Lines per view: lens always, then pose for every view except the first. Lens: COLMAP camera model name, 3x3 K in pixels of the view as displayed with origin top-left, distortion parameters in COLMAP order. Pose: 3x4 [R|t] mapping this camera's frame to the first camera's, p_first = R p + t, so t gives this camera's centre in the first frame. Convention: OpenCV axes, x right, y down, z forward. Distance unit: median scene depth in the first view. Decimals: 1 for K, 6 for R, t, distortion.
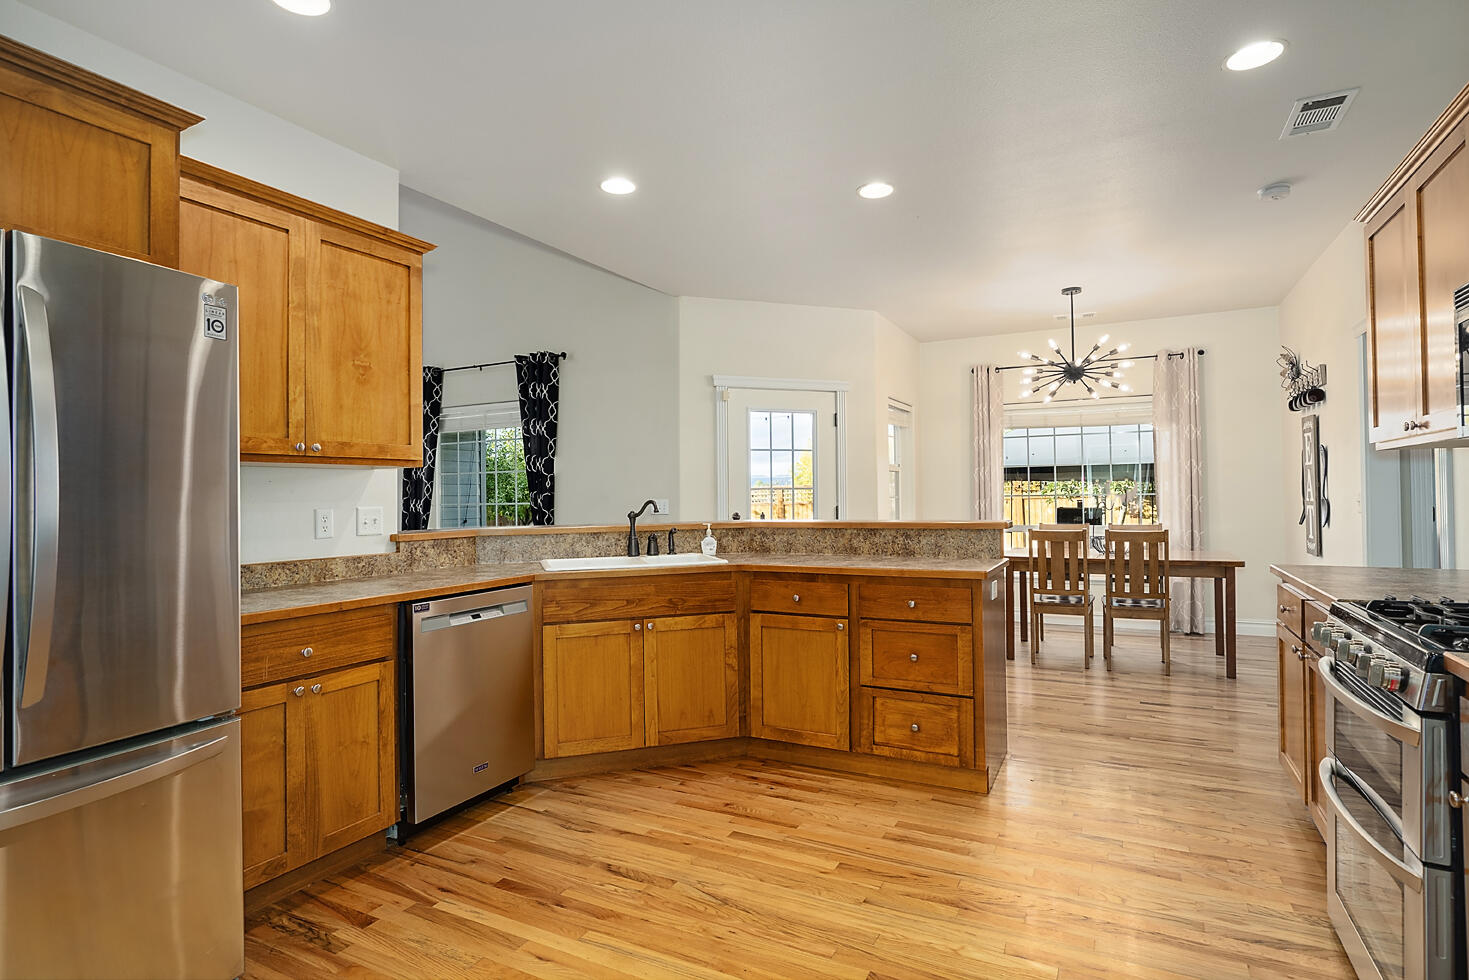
lens RADIAL K [[759.0, 0, 741.5], [0, 759.0, 479.6], [0, 0, 1]] dist [-0.003681, 0.000074]
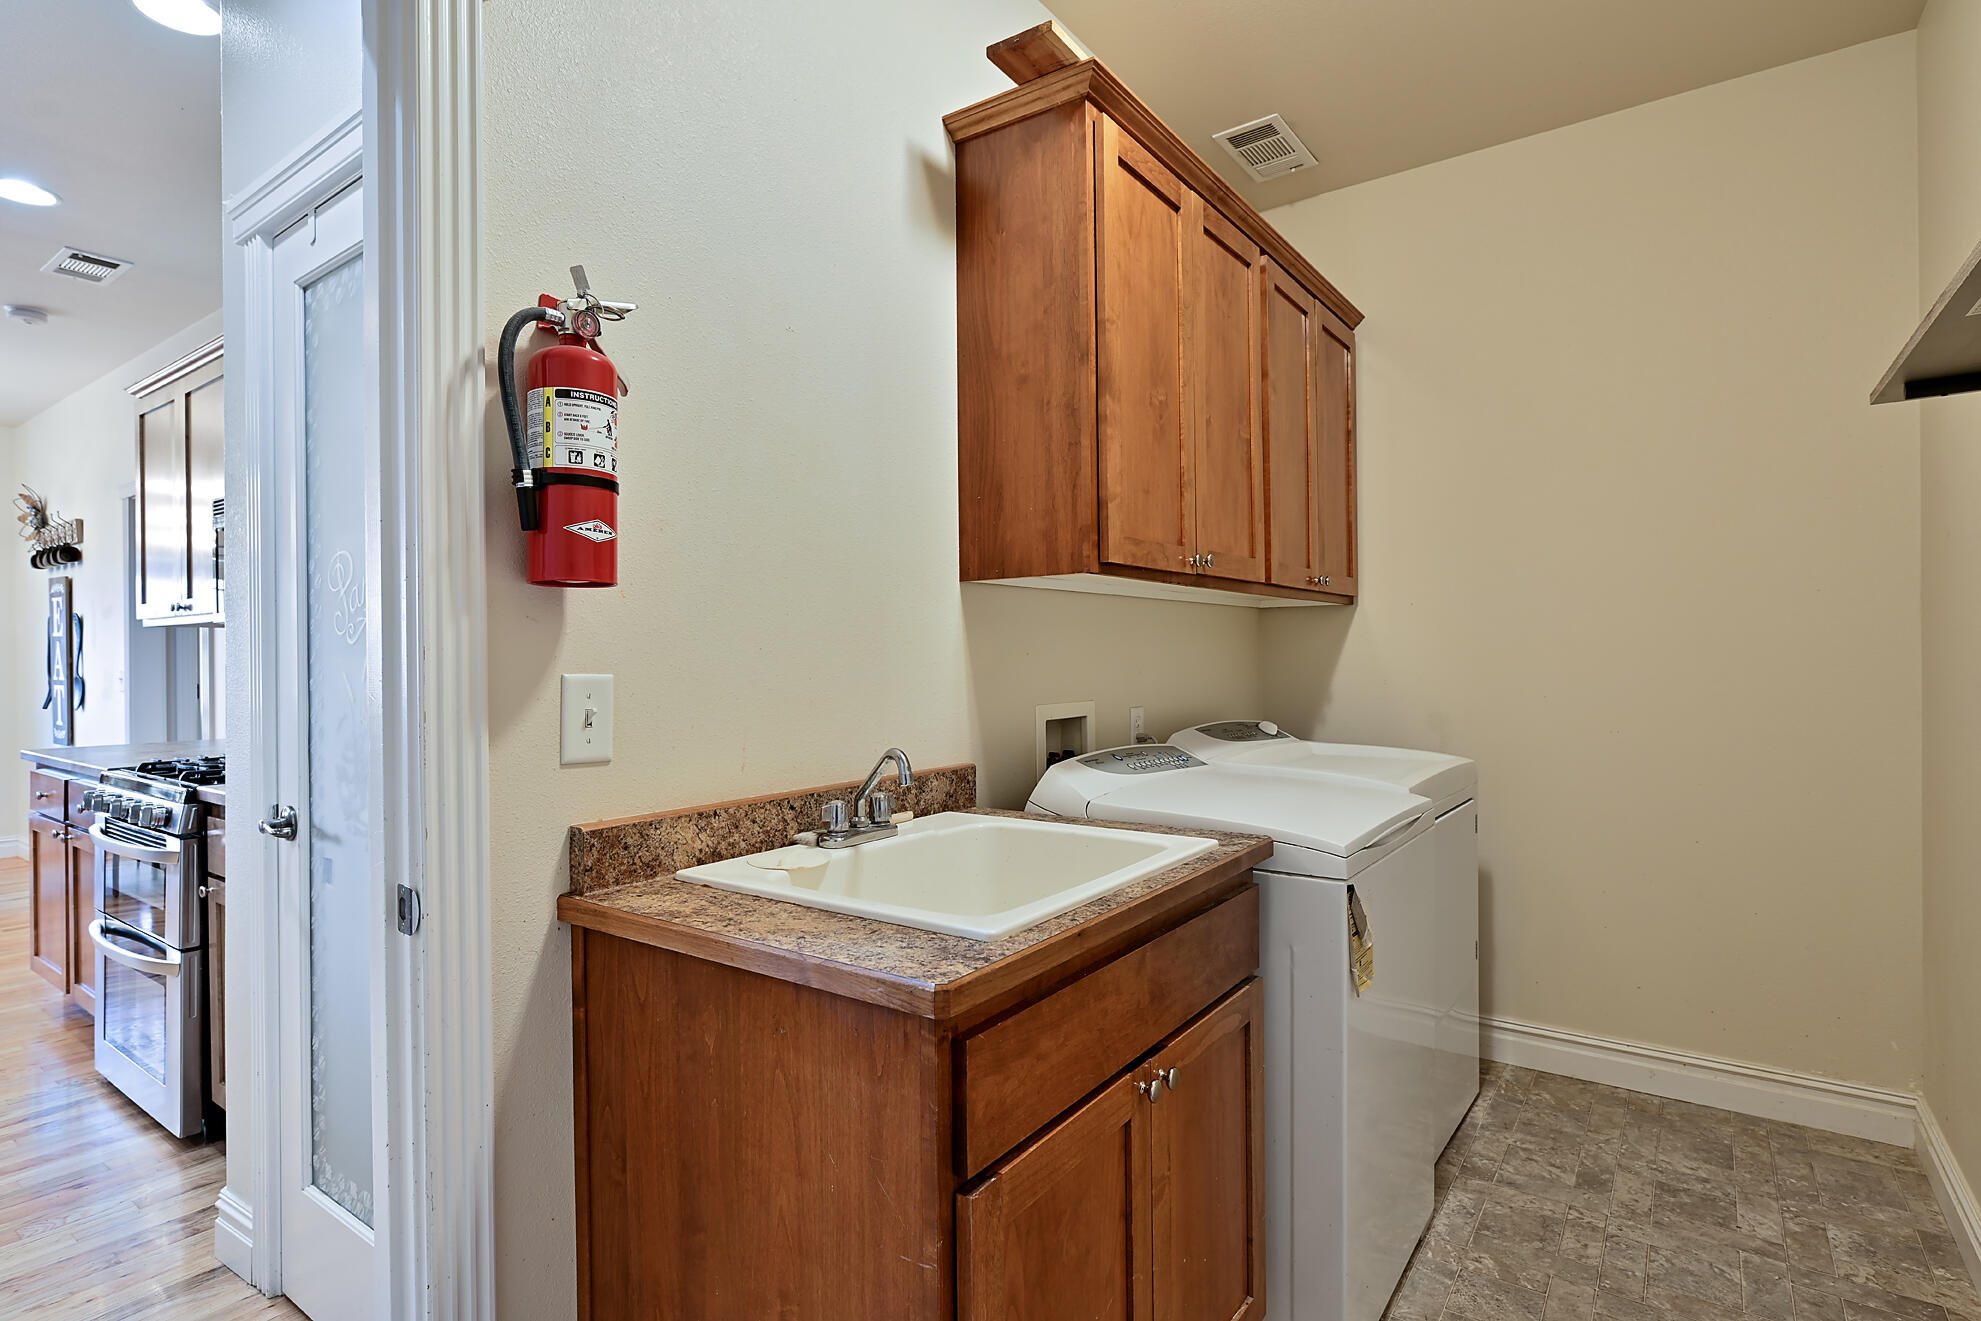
lens RADIAL K [[1018.9, 0, 991.2], [0, 1018.9, 680.1], [0, 0, 1]] dist [-0.003454, -0.000027]
pose [[0.170443, -0.003918, 0.985360, -0.182247], [-0.020577, 0.999760, 0.007534, -0.001120], [-0.985153, -0.021560, 0.170321, -0.207060]]
